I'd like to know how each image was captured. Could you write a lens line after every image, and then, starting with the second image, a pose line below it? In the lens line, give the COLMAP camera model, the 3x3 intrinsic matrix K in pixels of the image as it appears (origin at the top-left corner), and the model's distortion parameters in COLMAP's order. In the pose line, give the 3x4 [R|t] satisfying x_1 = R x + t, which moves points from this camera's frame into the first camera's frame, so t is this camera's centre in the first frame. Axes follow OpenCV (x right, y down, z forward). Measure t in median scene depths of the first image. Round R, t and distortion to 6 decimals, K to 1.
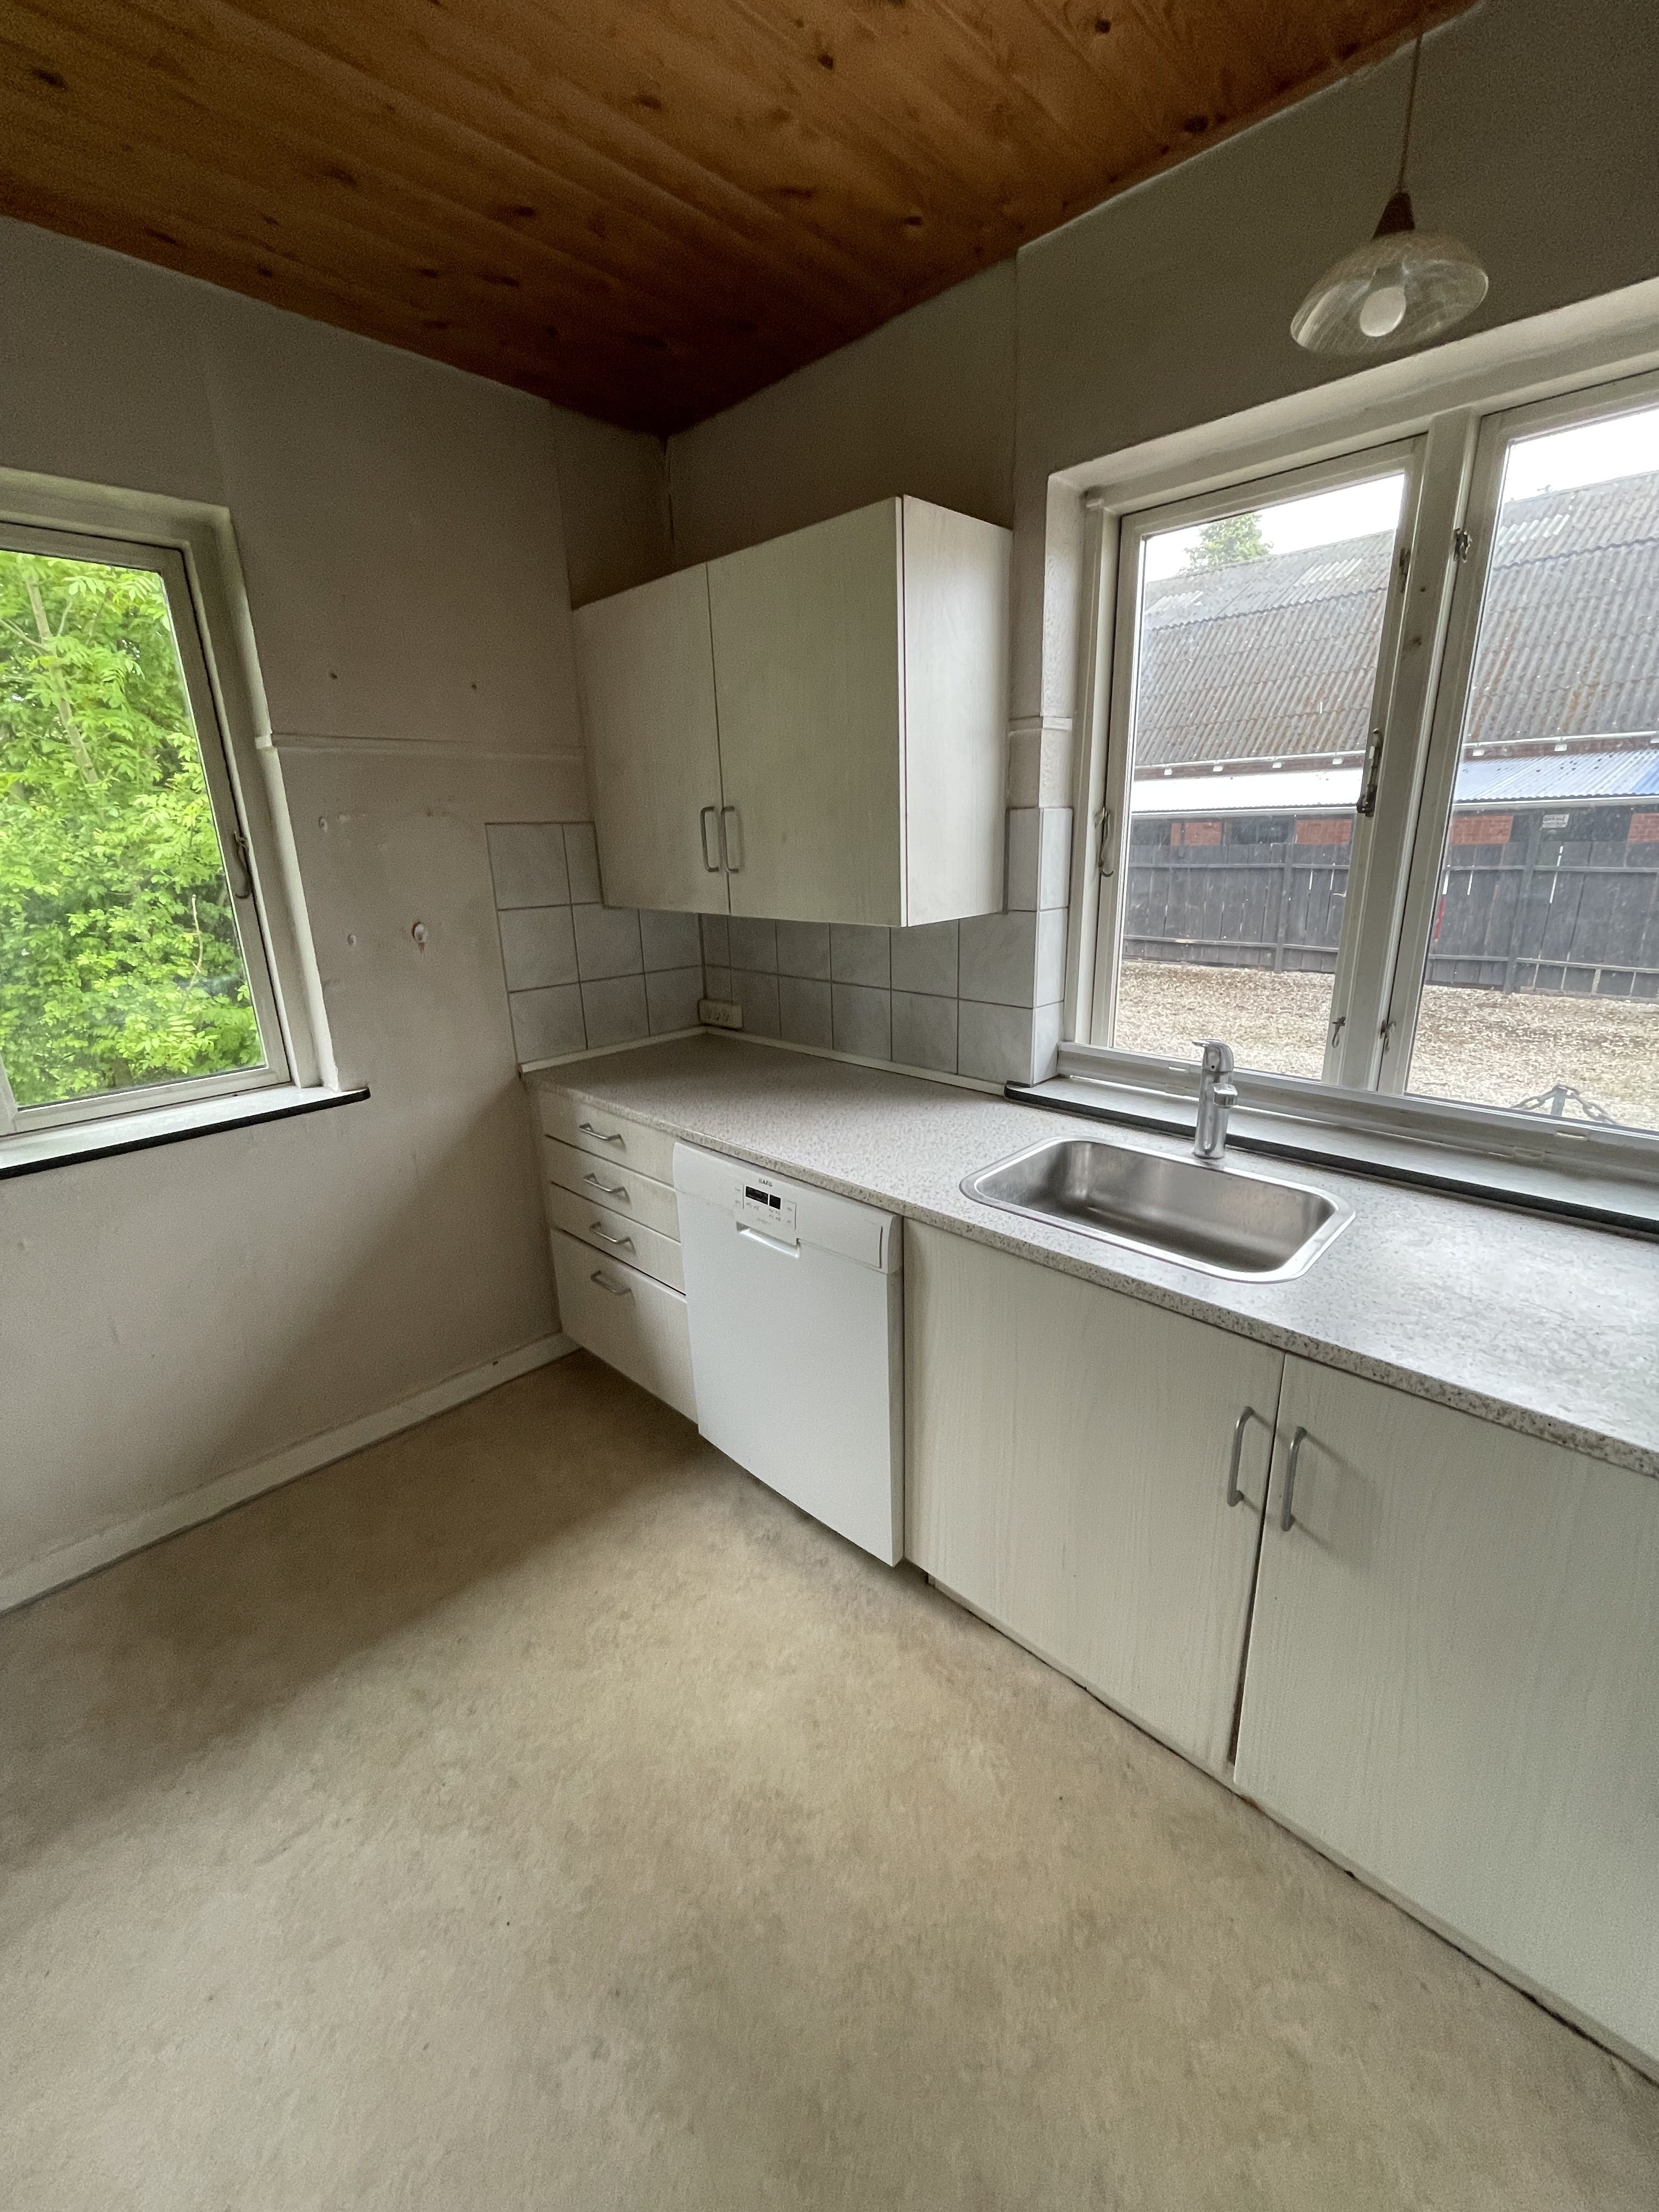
lens RADIAL K [[903.0, 0, 829.5], [0, 903.0, 1106.0], [0, 0, 1]] dist [-0.002263, -0.000163]
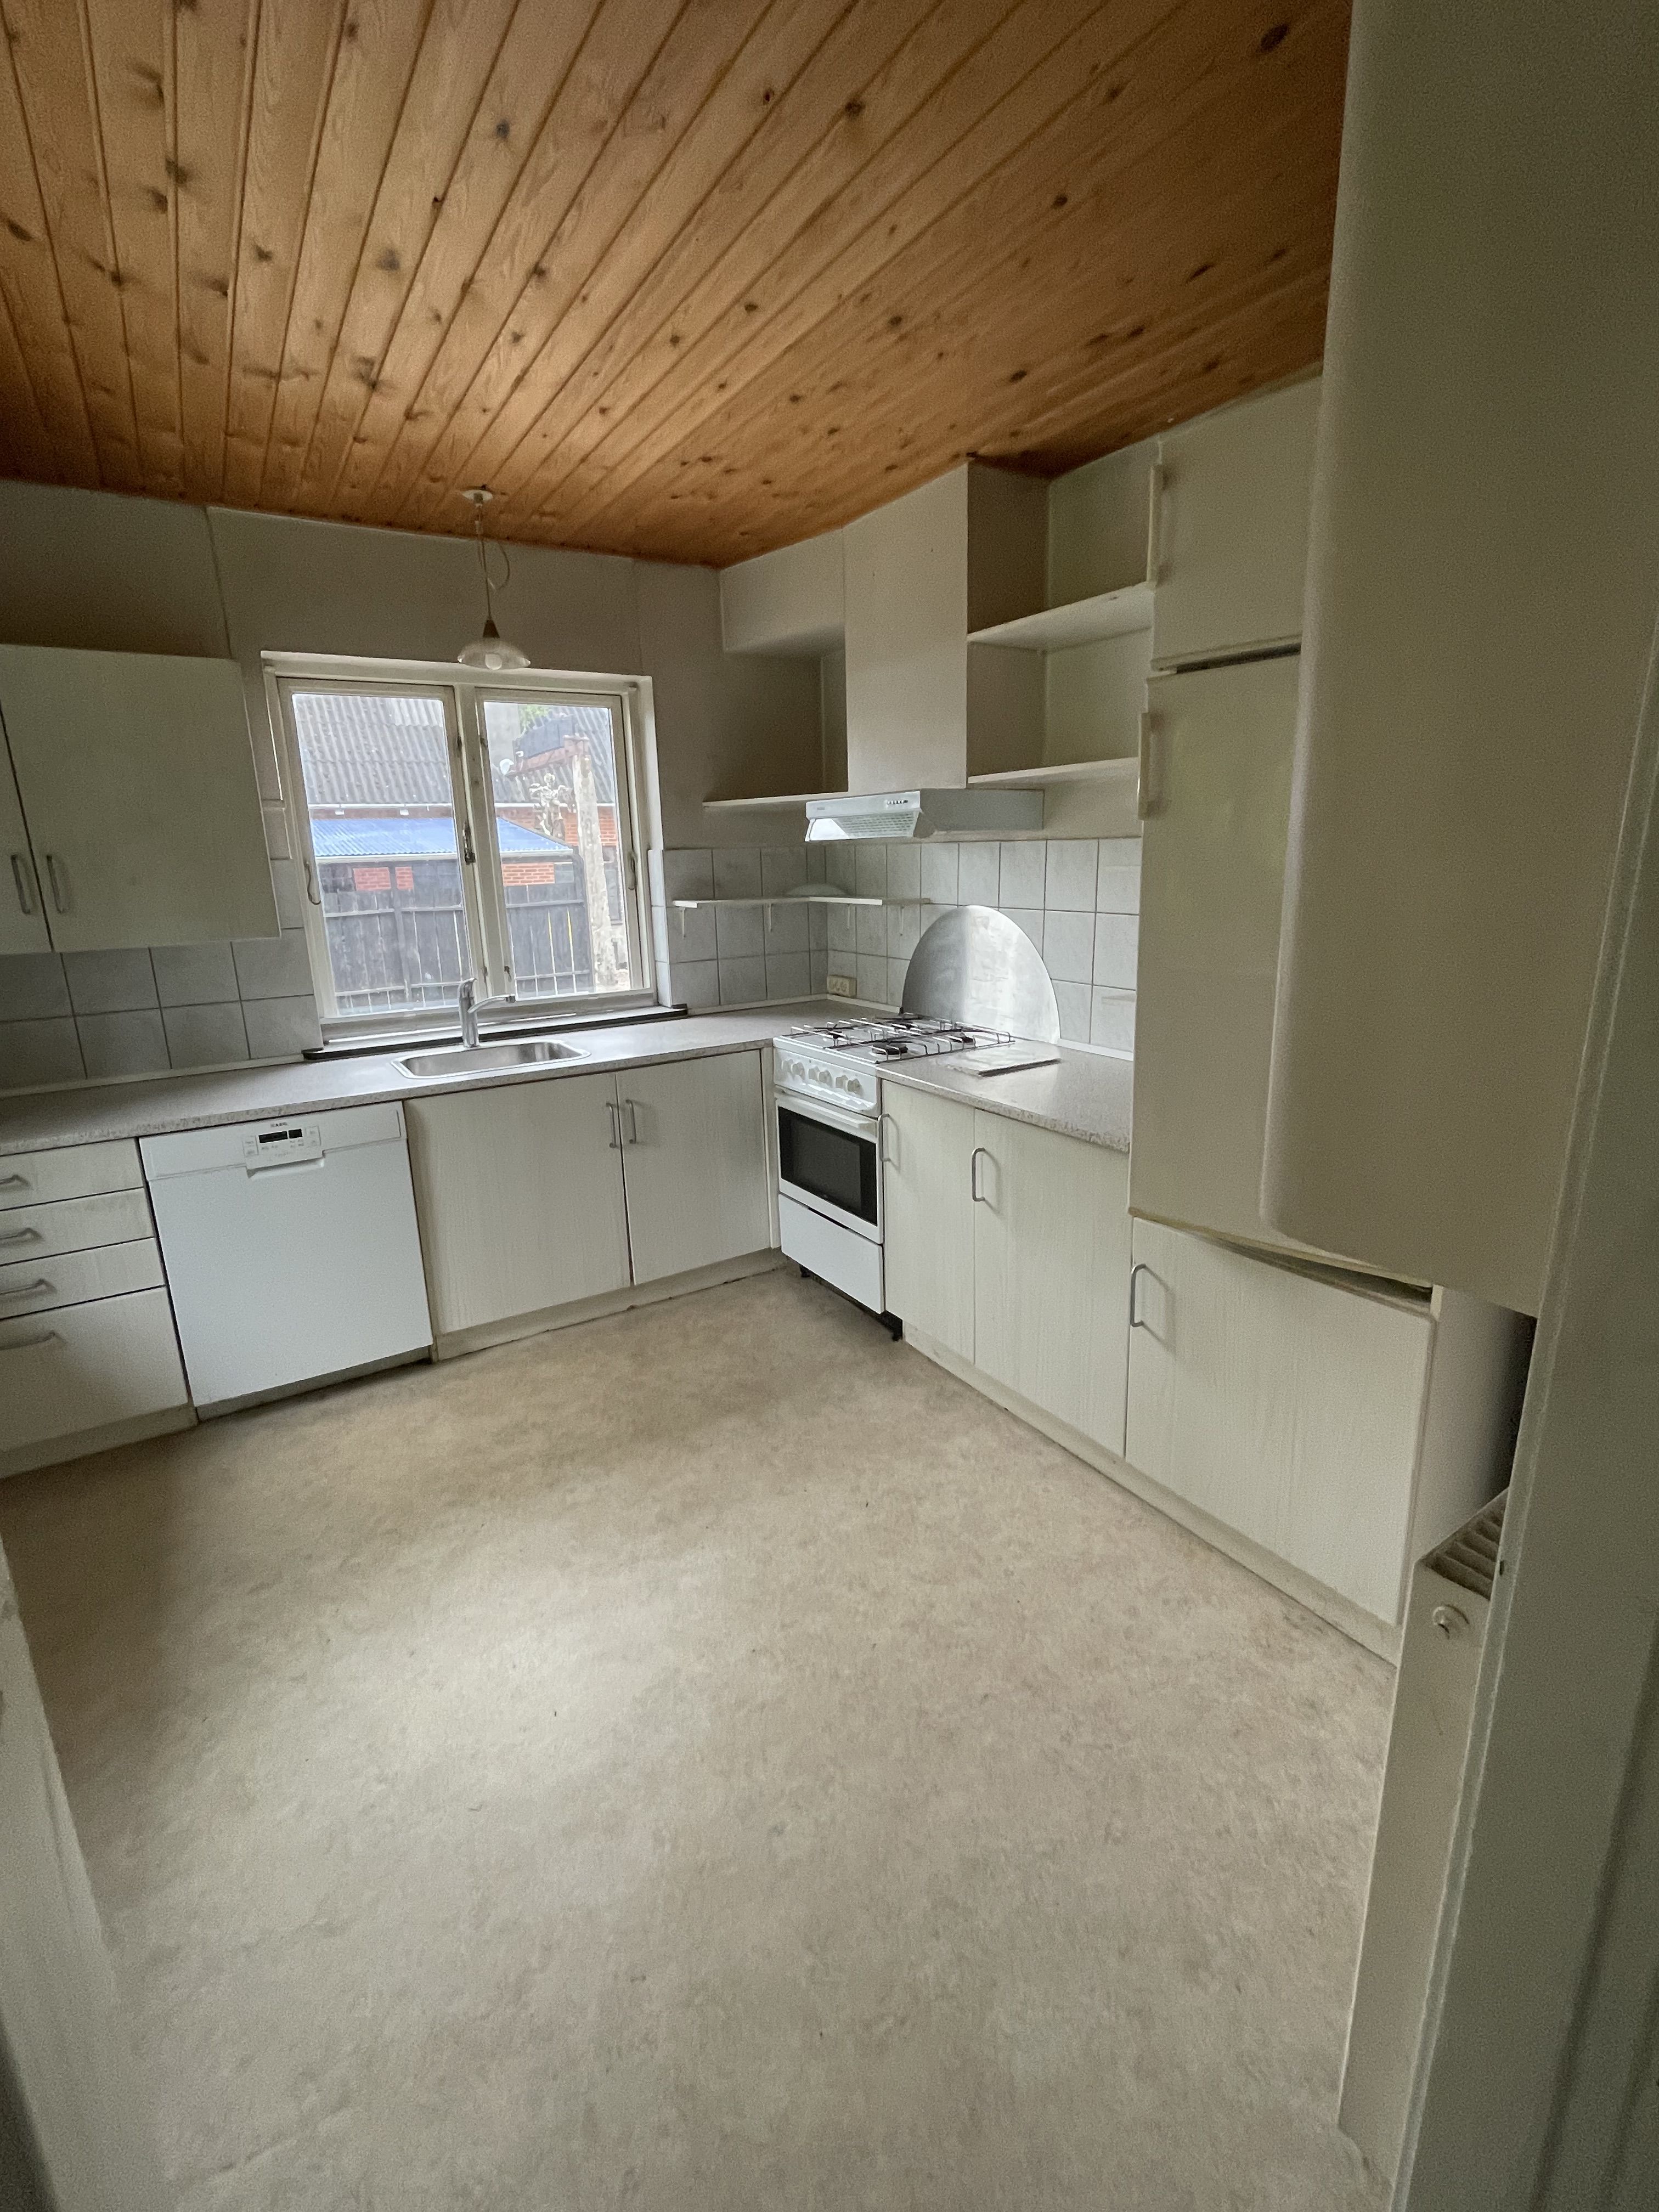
lens RADIAL K [[967.1, 0, 829.5], [0, 967.1, 1106.0], [0, 0, 1]] dist [-0.010390, -0.000353]
pose [[0.246737, -0.234059, 0.940392, -1.223142], [0.302874, 0.940408, 0.154596, 0.083584], [-0.920537, 0.246675, 0.302924, -0.215986]]
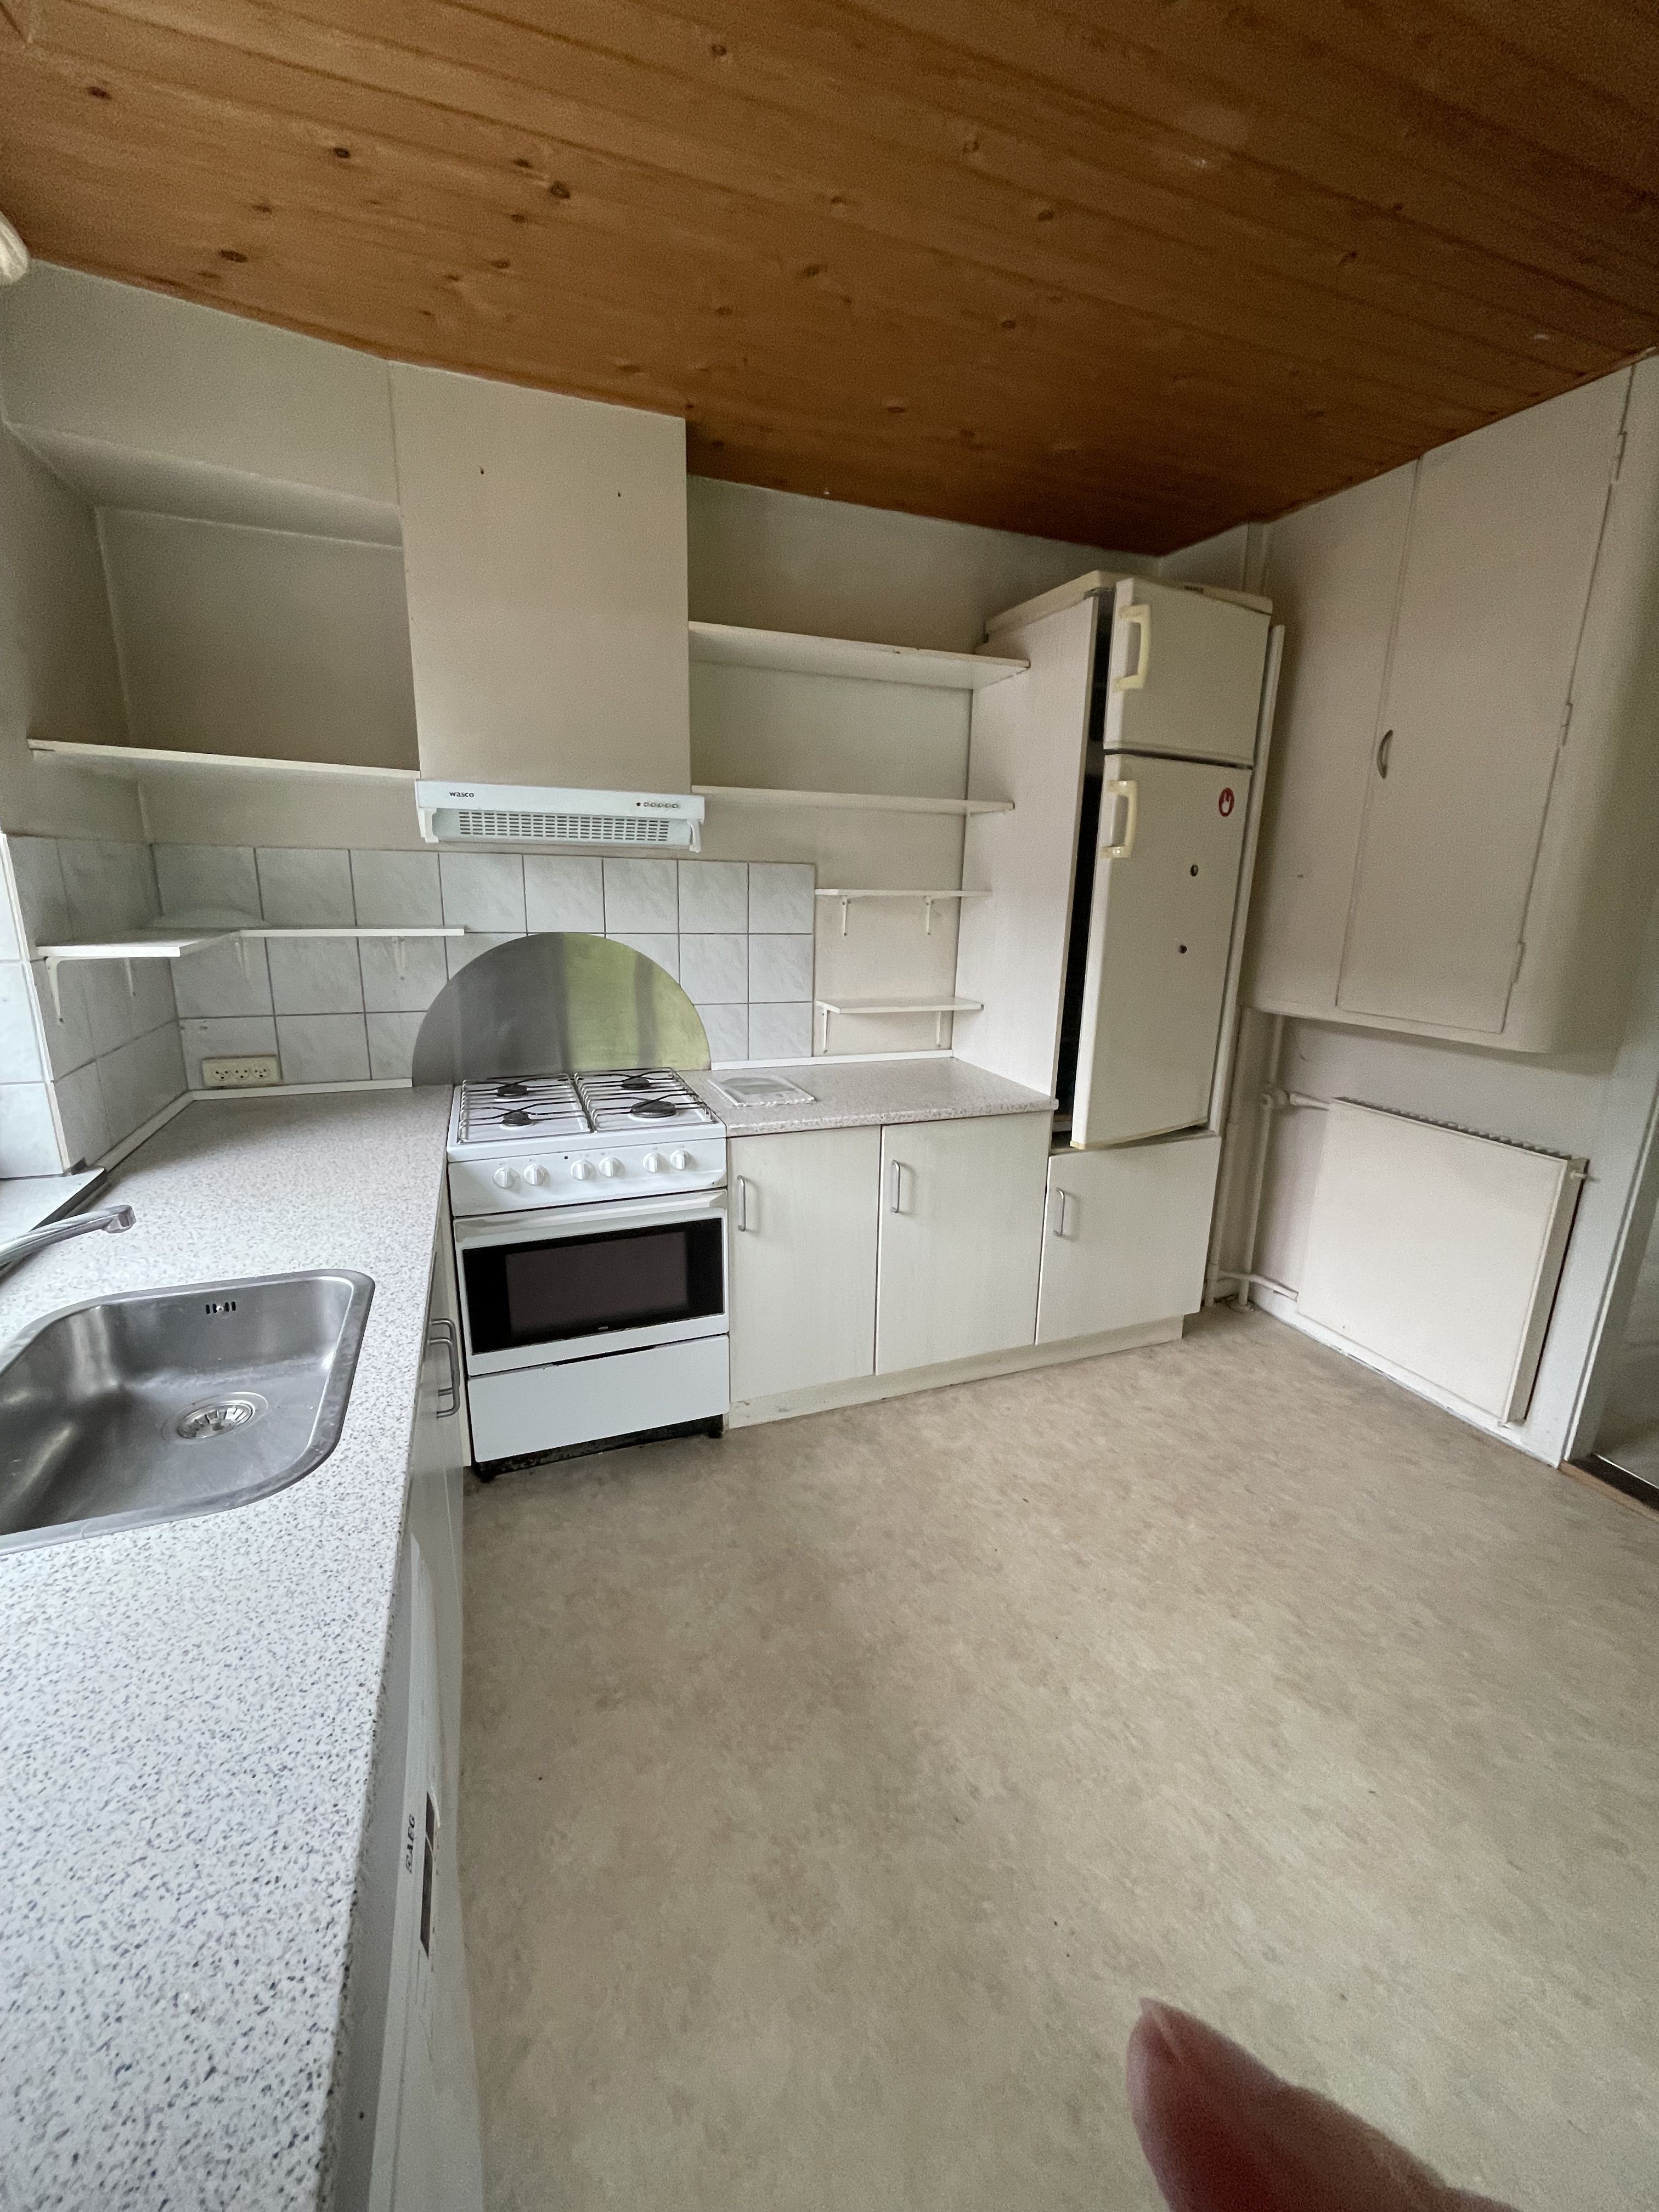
lens RADIAL K [[903.0, 0, 829.5], [0, 903.0, 1106.0], [0, 0, 1]] dist [-0.002263, -0.000163]
pose [[-0.899746, -0.110541, 0.422182, -0.354983], [0.121655, 0.865513, 0.485889, -0.310021], [-0.419115, 0.488537, -0.765294, 1.034075]]
